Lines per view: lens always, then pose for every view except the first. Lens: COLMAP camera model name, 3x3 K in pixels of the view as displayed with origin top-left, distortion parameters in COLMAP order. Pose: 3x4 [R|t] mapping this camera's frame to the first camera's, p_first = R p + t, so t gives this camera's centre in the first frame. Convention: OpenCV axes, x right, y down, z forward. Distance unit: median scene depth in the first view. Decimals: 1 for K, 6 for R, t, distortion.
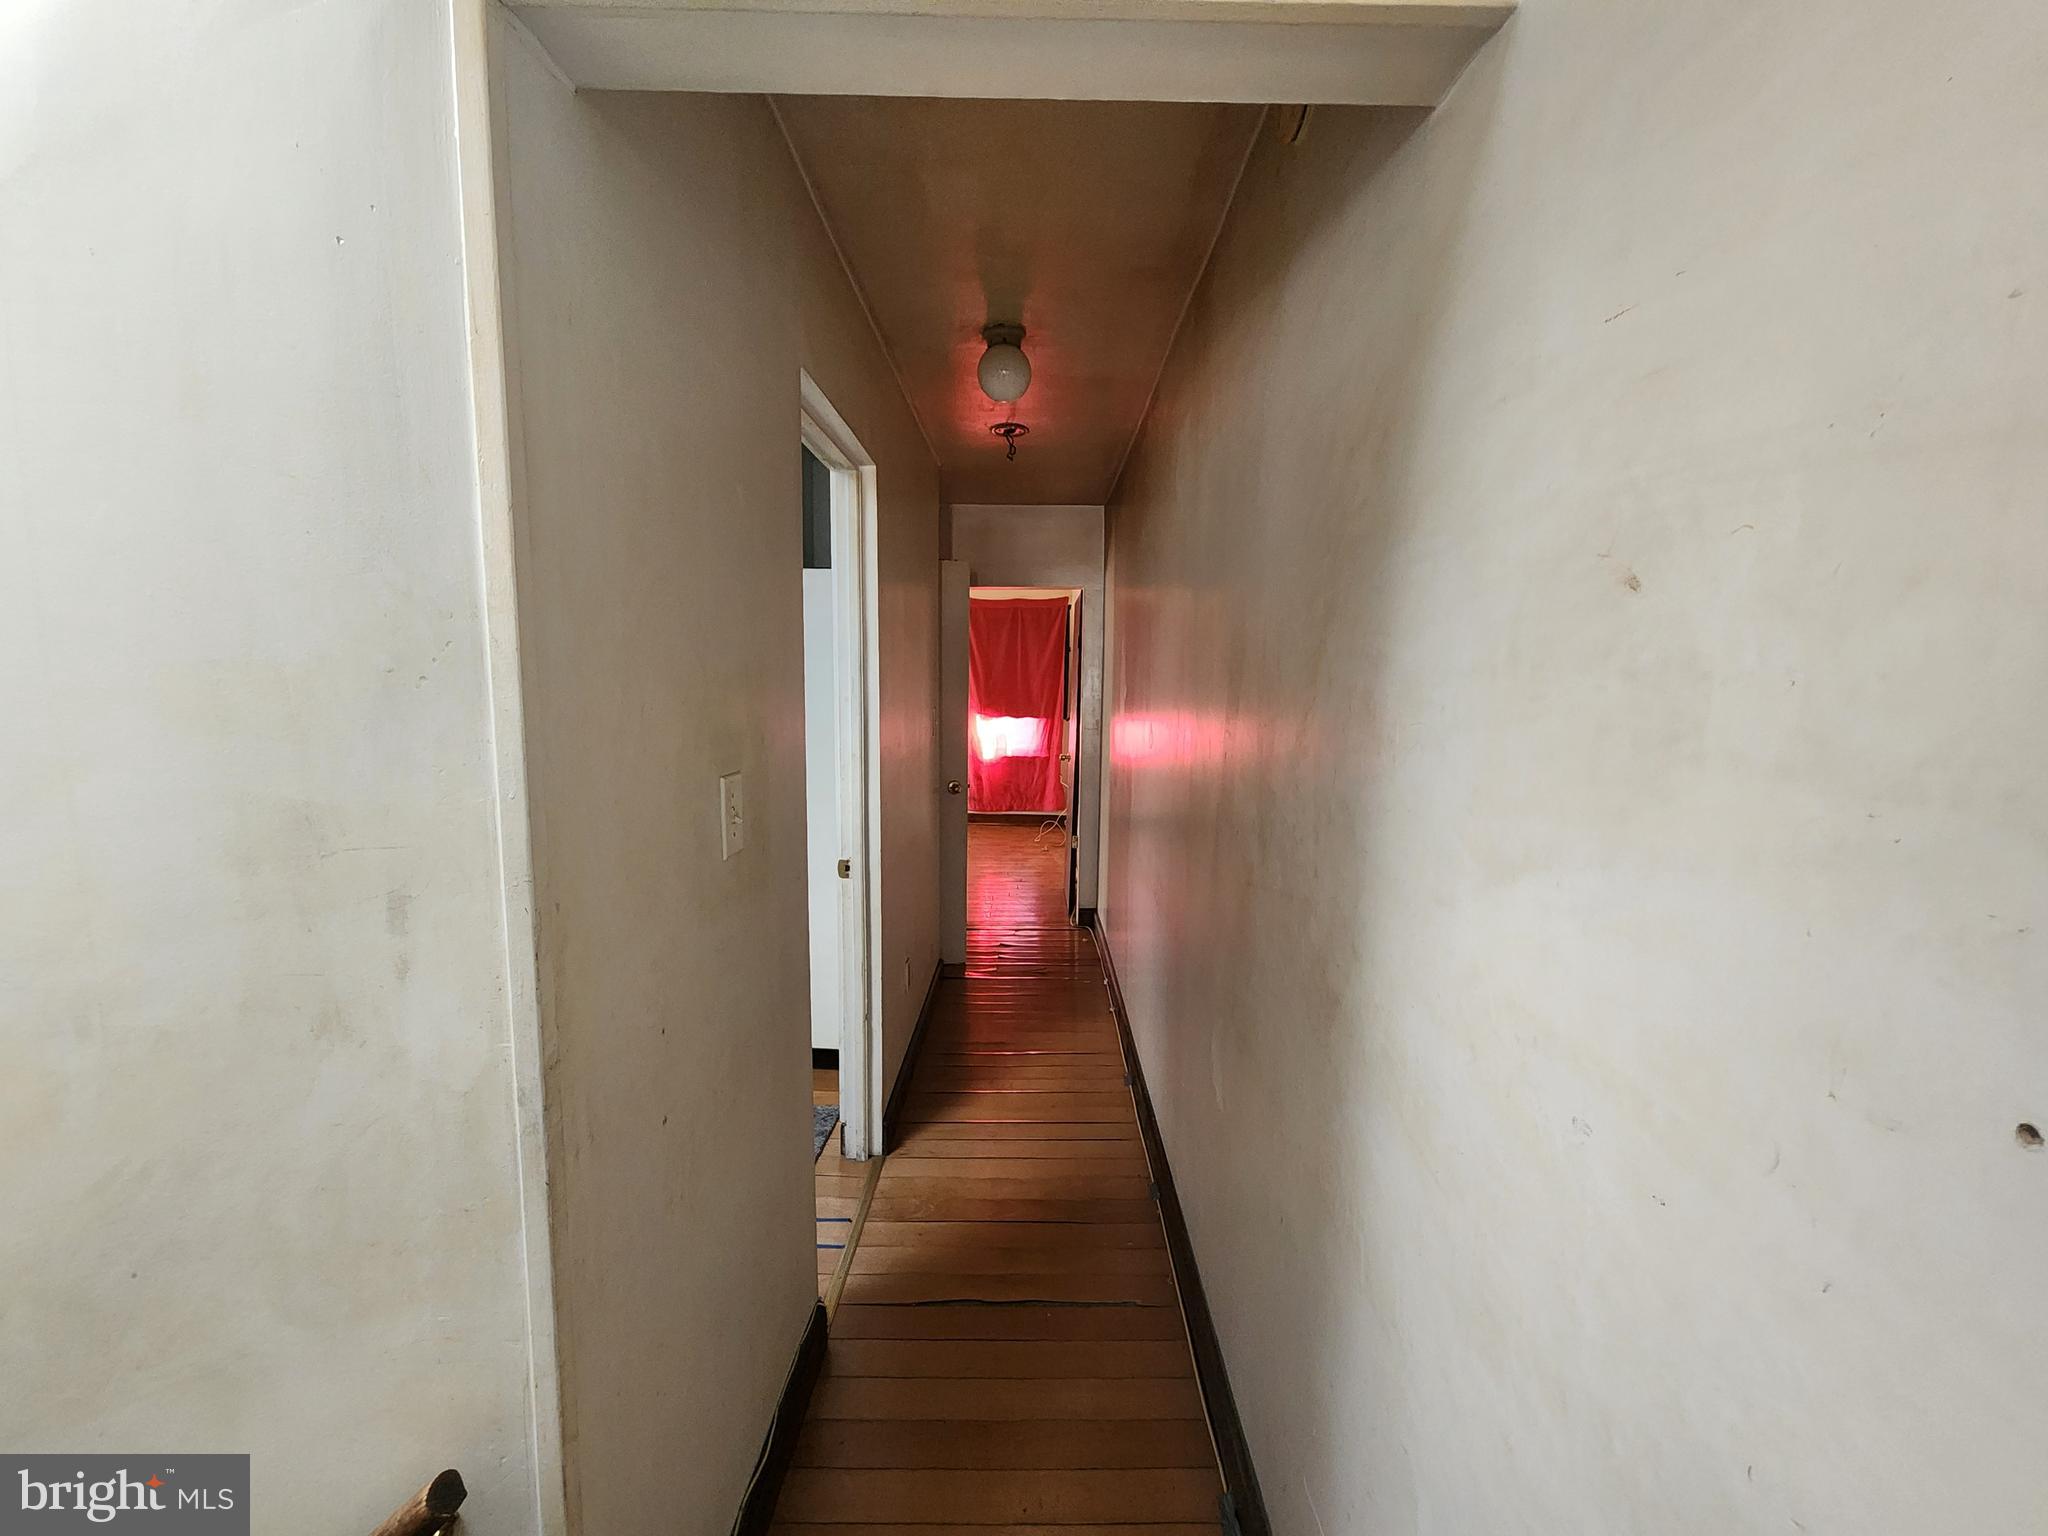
lens RADIAL K [[836.7, 0, 1064.1], [0, 836.7, 783.6], [0, 0, 1]] dist [0.000981, -0.000157]
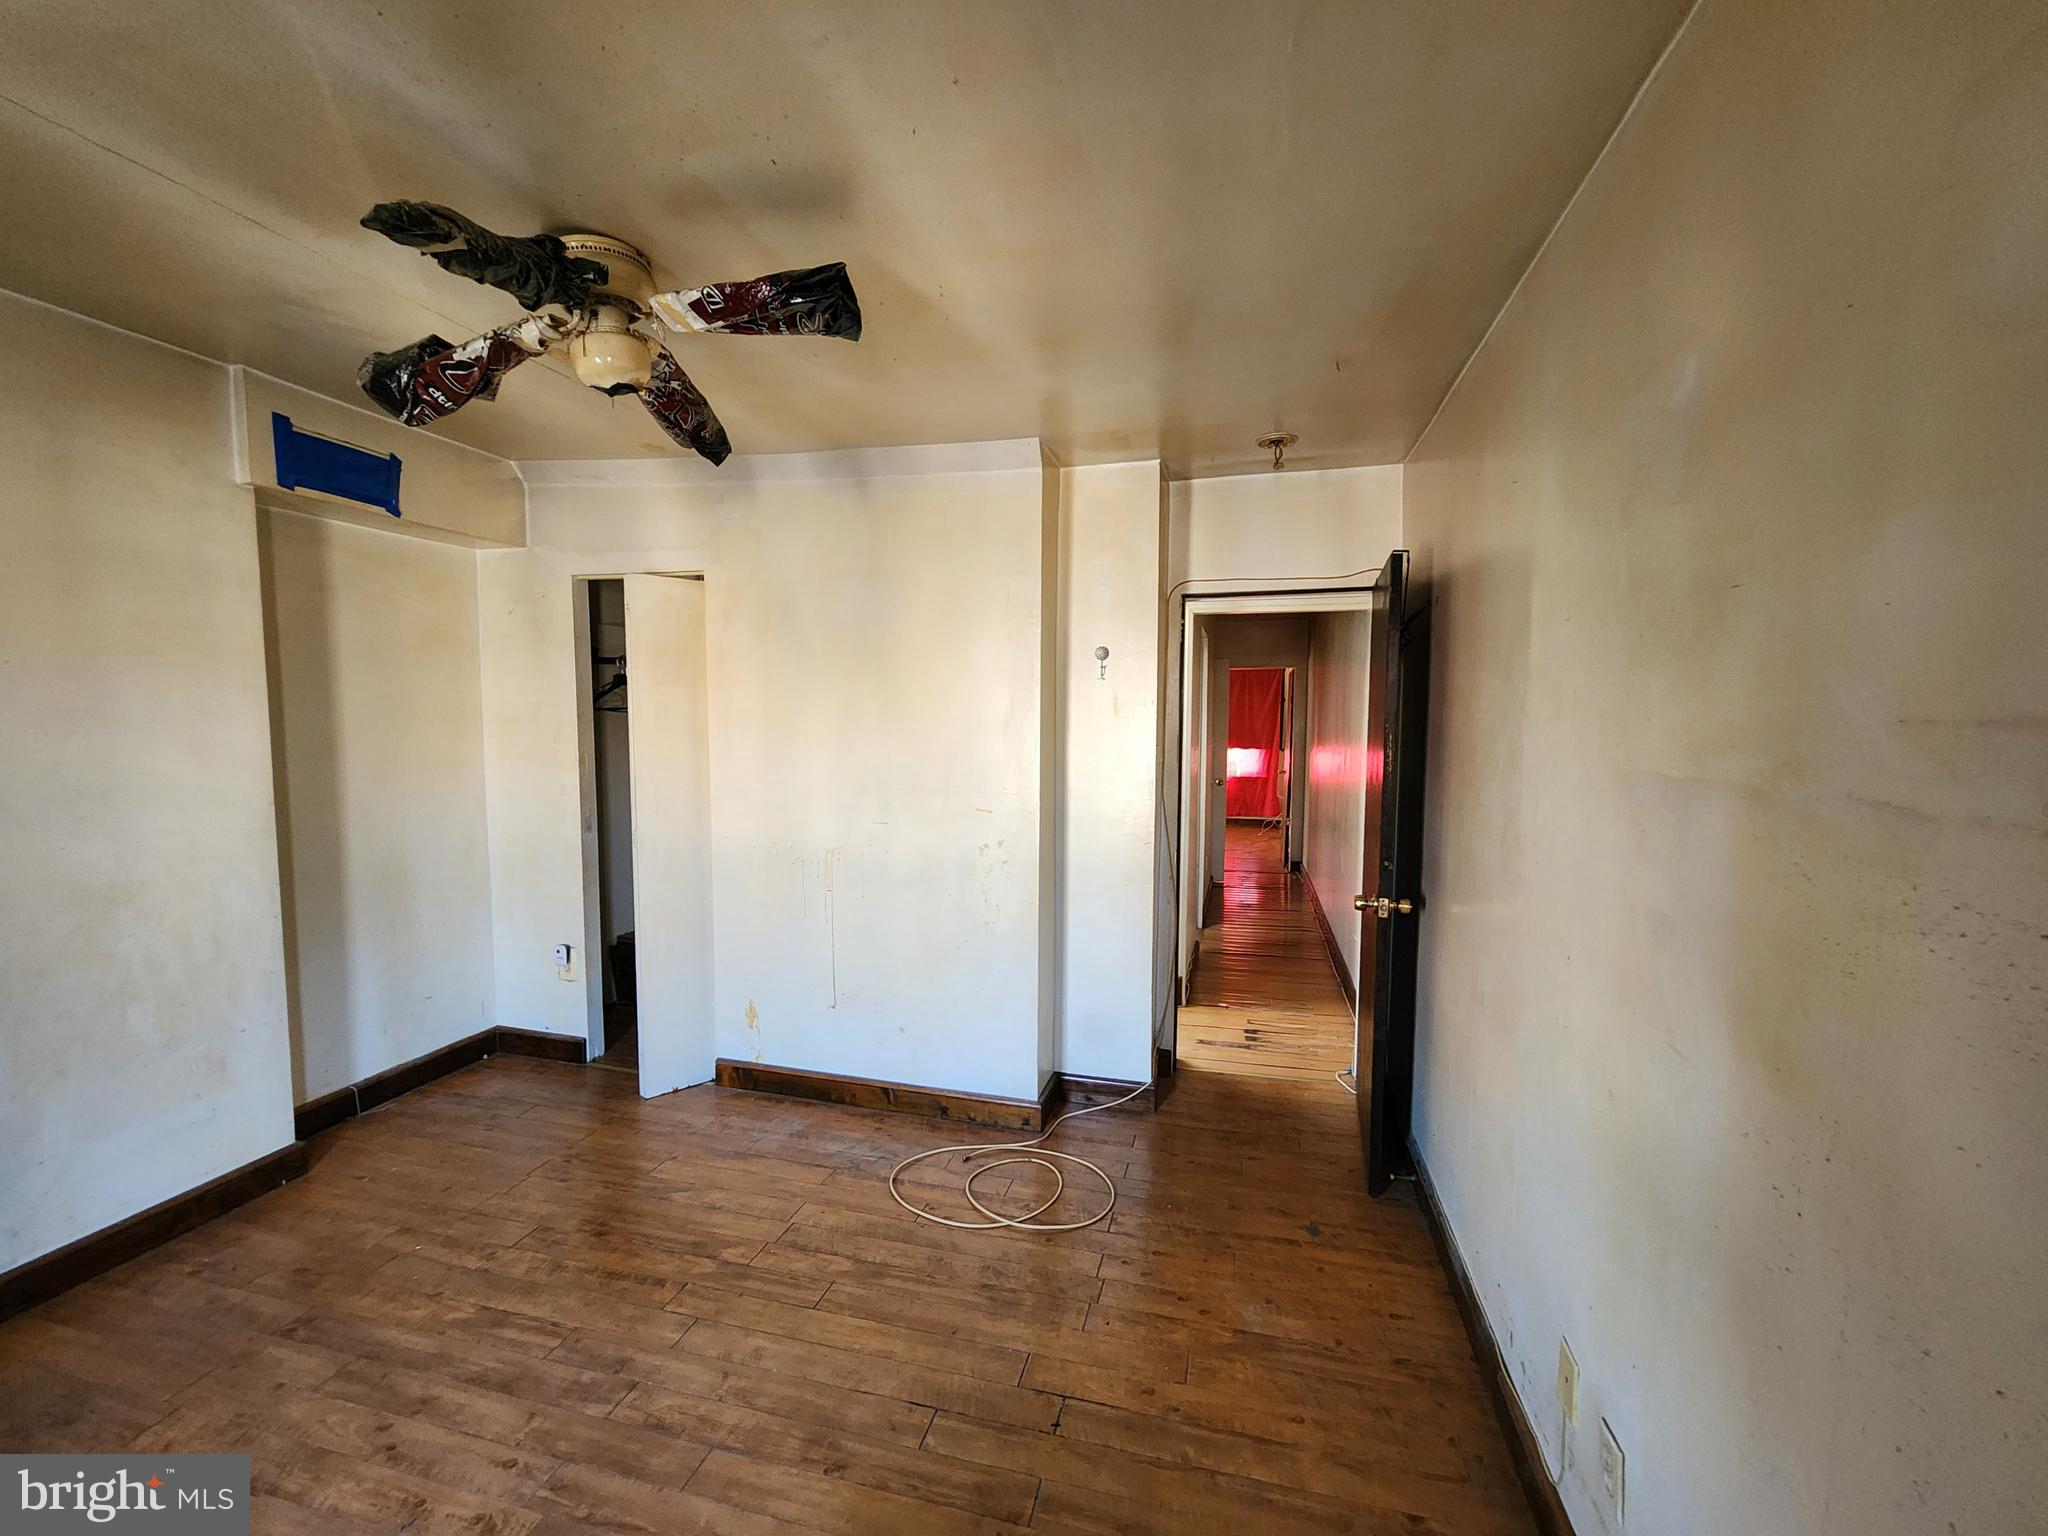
lens RADIAL K [[836.7, 0, 1064.1], [0, 836.7, 783.6], [0, 0, 1]] dist [0.000981, -0.000157]
pose [[0.970138, 0.006442, -0.242468, -0.010606], [-0.014939, 0.999336, -0.033218, 0.032299], [0.242093, 0.035848, 0.969591, -0.458228]]
